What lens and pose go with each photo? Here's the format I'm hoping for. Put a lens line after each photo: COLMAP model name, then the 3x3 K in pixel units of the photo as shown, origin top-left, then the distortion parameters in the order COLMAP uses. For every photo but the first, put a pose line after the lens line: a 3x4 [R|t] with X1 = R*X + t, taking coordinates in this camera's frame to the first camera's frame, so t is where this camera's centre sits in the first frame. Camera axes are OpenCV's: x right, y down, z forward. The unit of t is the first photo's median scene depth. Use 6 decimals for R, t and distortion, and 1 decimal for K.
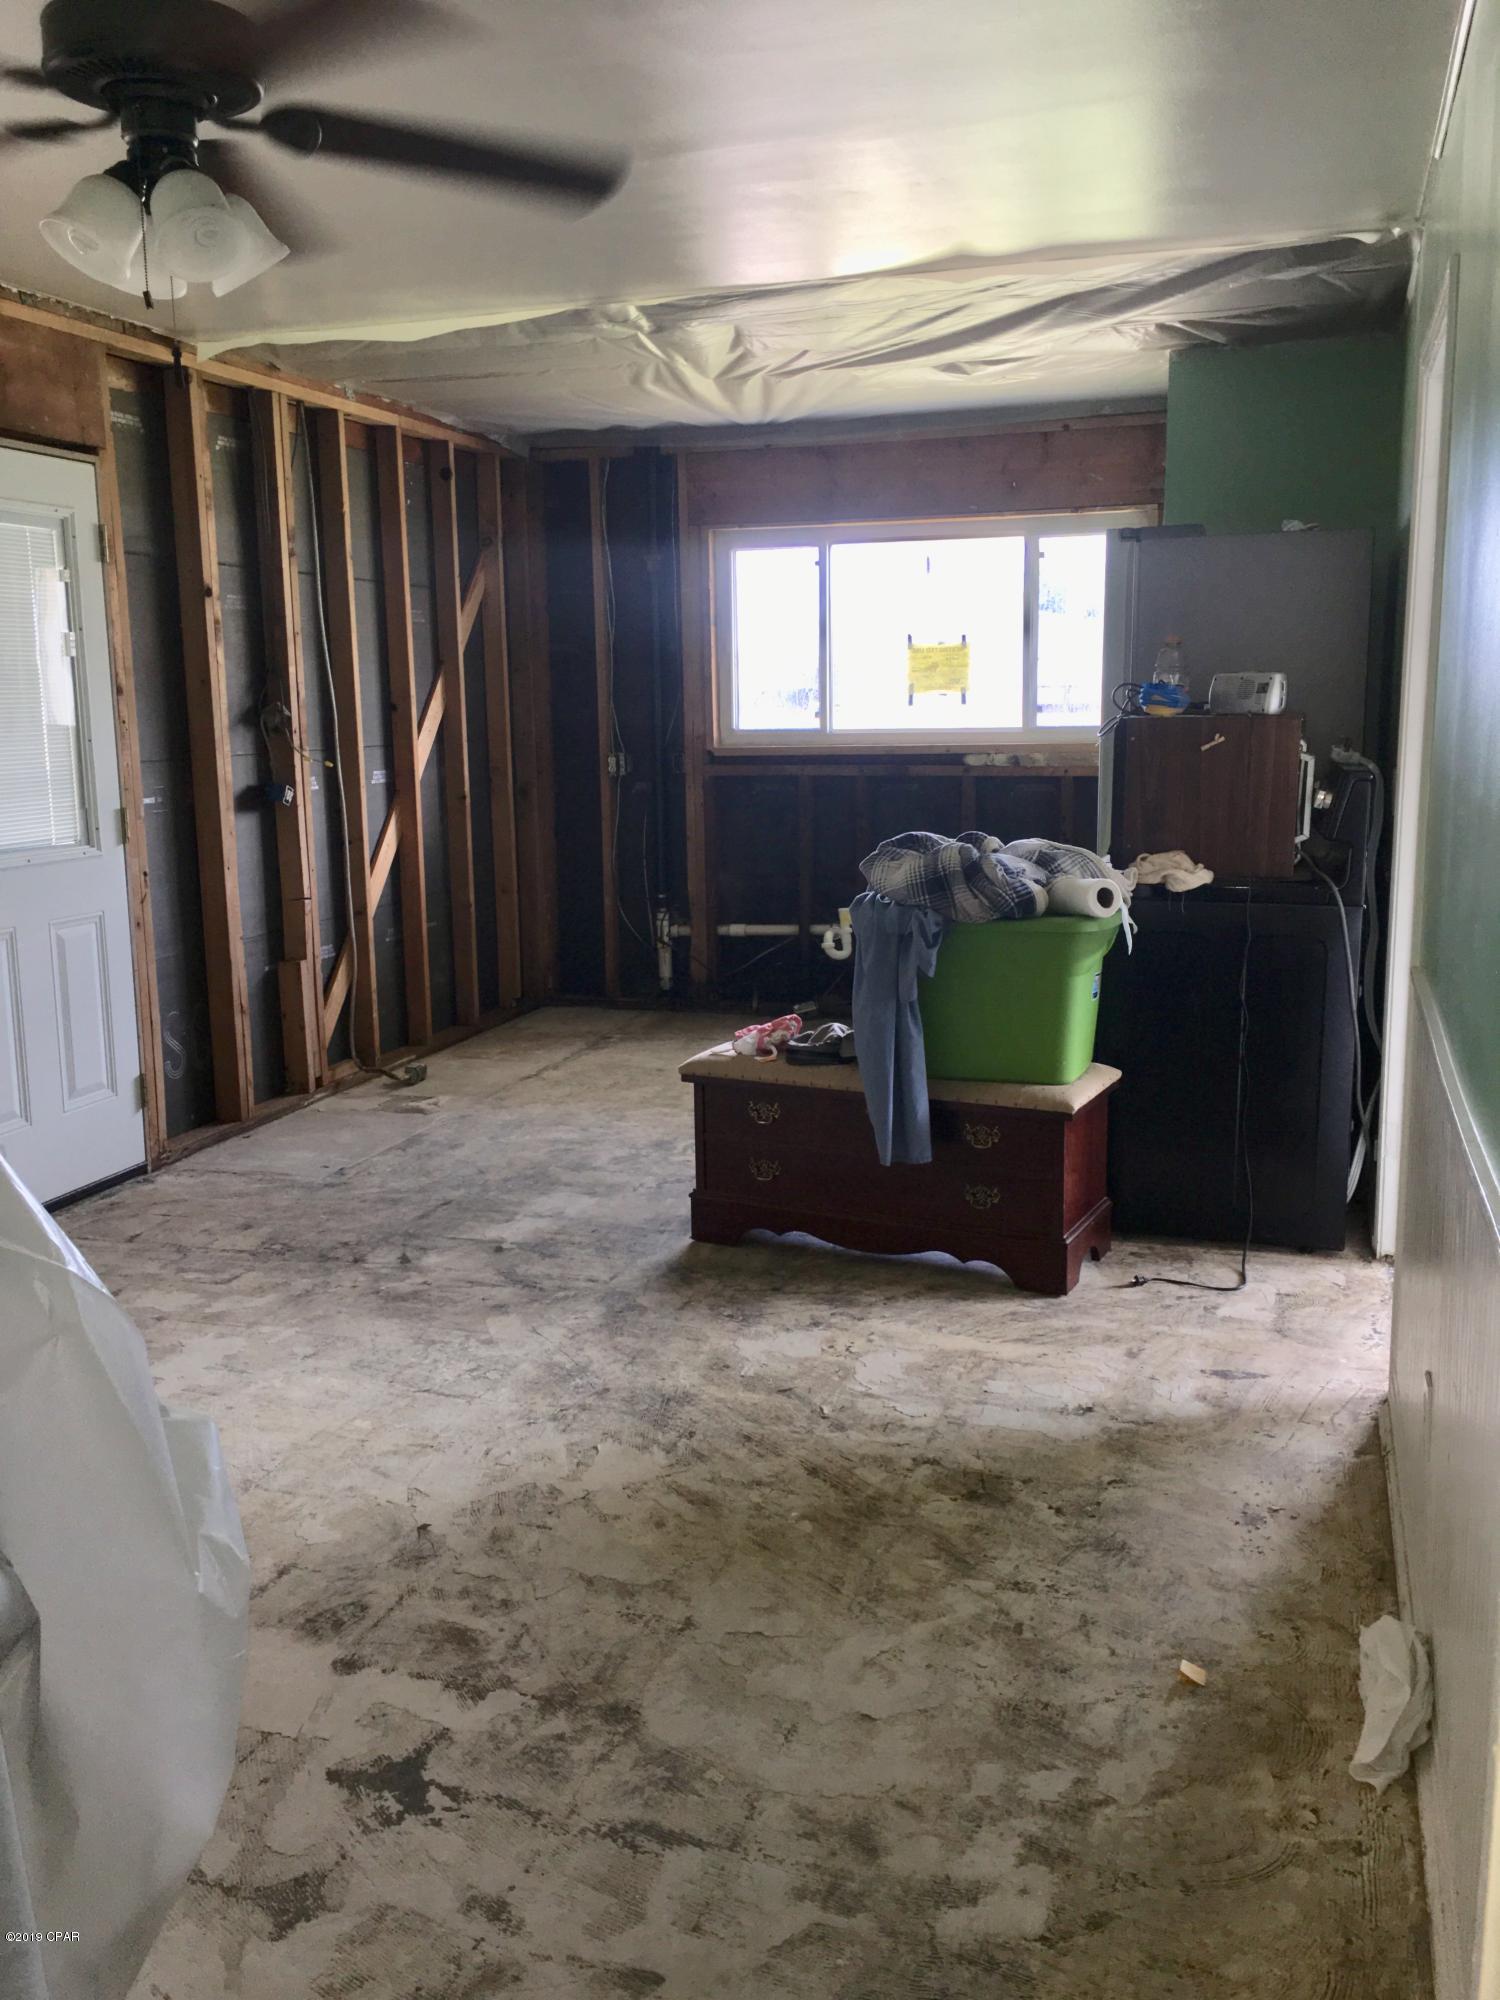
lens RADIAL K [[1697.8, 0, 756.9], [0, 1697.8, 991.6], [0, 0, 1]] dist [0.066907, -0.090981]
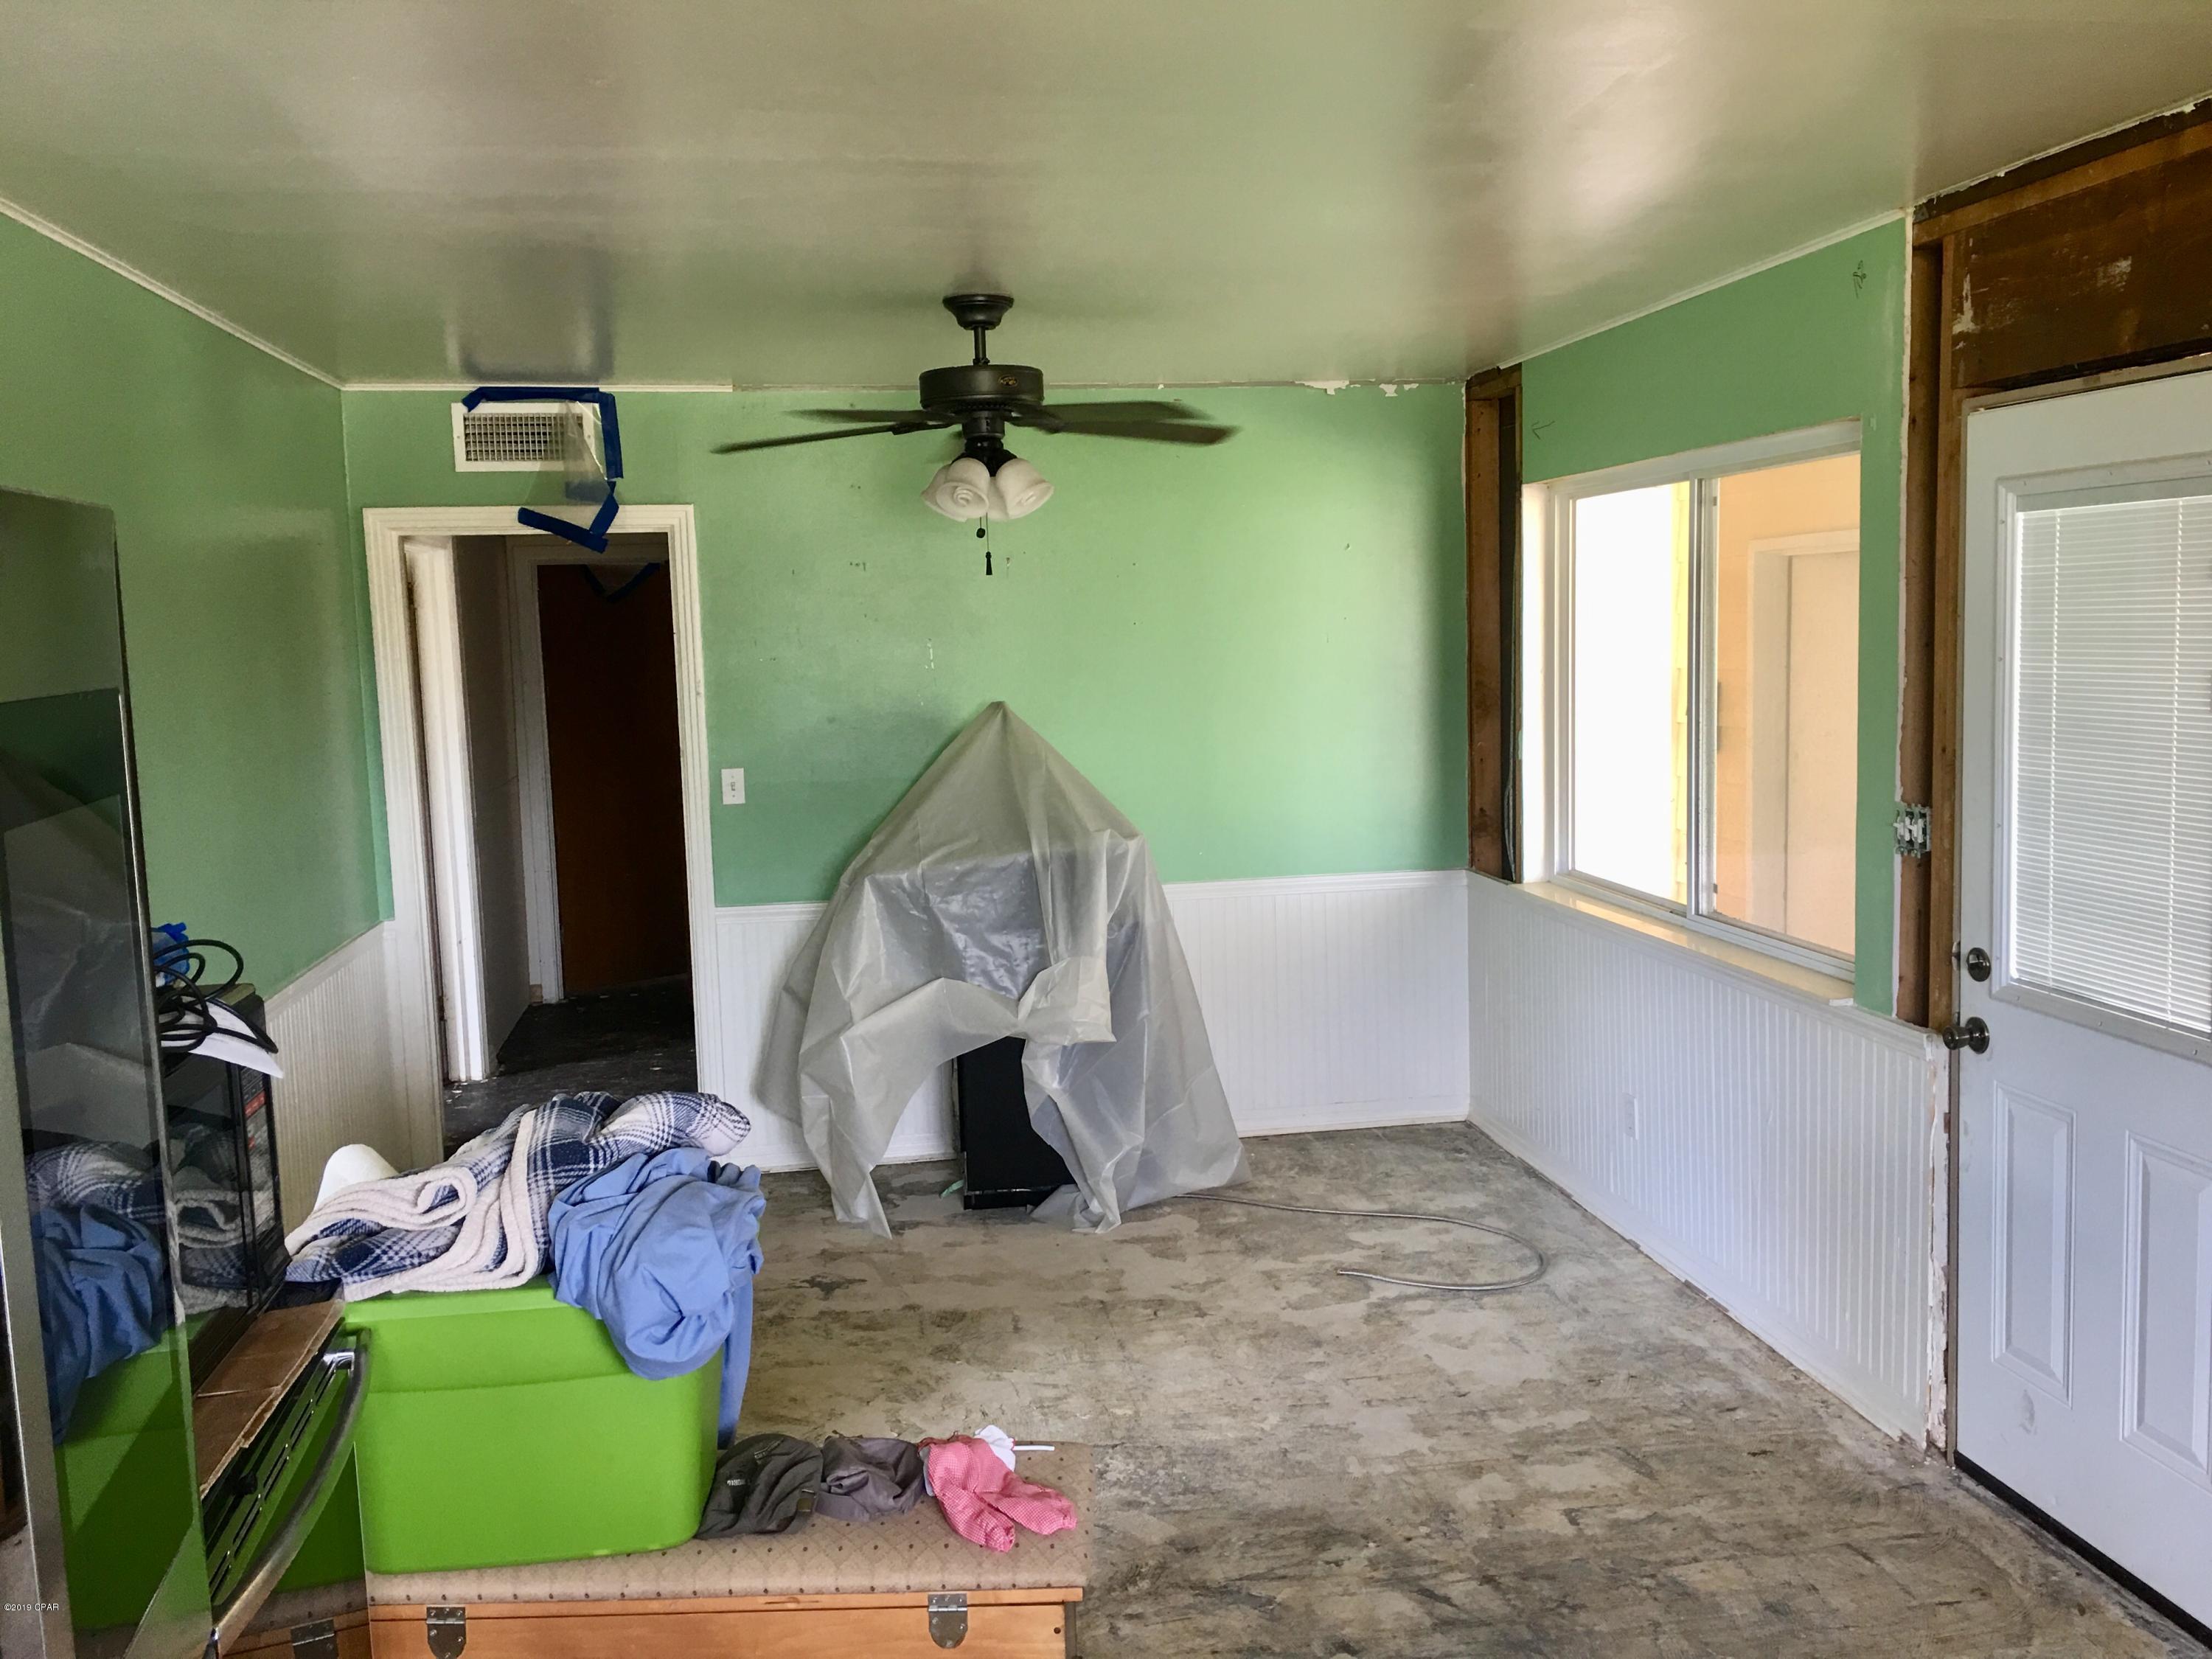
lens RADIAL K [[1877.8, 0, 1113.0], [0, 1877.8, 826.3], [0, 0, 1]] dist [0.066907, -0.090981]
pose [[-0.890936, 0.092162, -0.444679, 0.189677], [-0.034537, 0.962604, 0.268701, -0.294117], [0.452814, 0.254753, -0.854436, 1.288164]]
